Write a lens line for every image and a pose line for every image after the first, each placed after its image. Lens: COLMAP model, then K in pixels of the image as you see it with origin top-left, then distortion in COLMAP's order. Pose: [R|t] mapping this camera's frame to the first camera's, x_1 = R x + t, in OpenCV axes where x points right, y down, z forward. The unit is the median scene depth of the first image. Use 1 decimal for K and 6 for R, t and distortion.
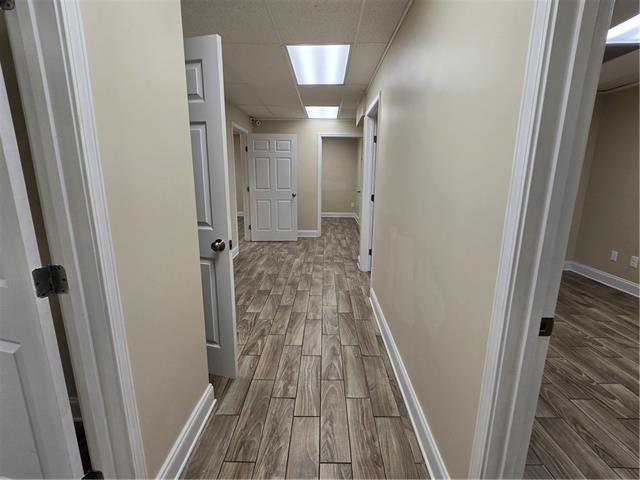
lens RADIAL K [[313.9, 0, 319.2], [0, 313.9, 240.0], [0, 0, 1]] dist [-0.003783, -0.000275]
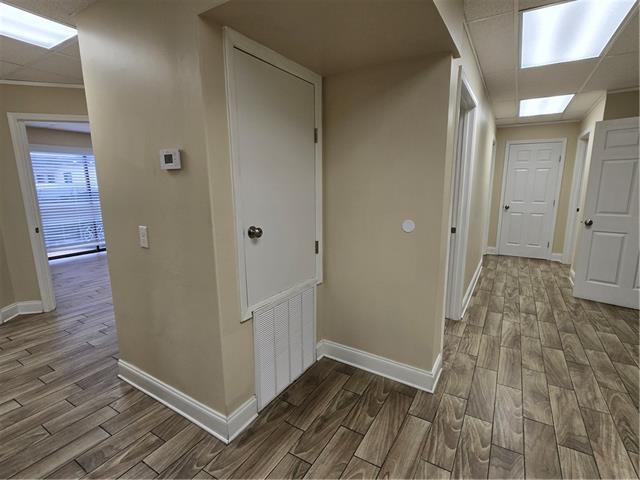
lens RADIAL K [[313.9, 0, 321.4], [0, 313.9, 241.0], [0, 0, 1]] dist [-0.003783, -0.000275]
pose [[-0.864371, -0.095346, 0.493732, 0.078692], [0.104184, 0.926599, 0.361331, -0.395616], [-0.491943, 0.363763, -0.790992, 1.791203]]
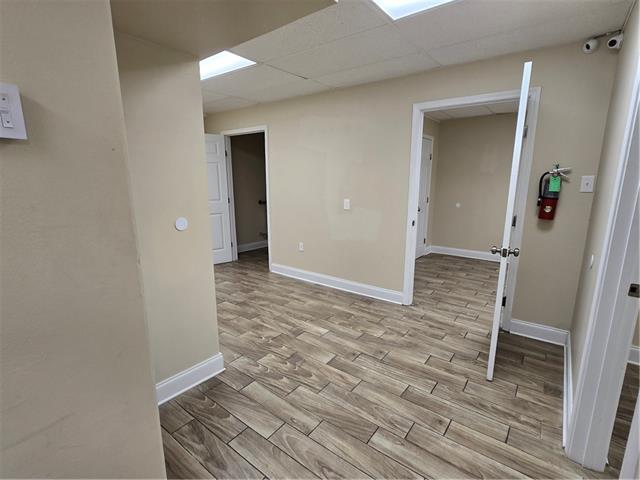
lens RADIAL K [[313.9, 0, 318.8], [0, 313.9, 239.9], [0, 0, 1]] dist [-0.003783, -0.000275]
pose [[-0.596192, 0.146456, -0.789371, 0.518291], [-0.173048, 0.936666, 0.304484, -0.380723], [0.783970, 0.318130, -0.533089, 1.740983]]
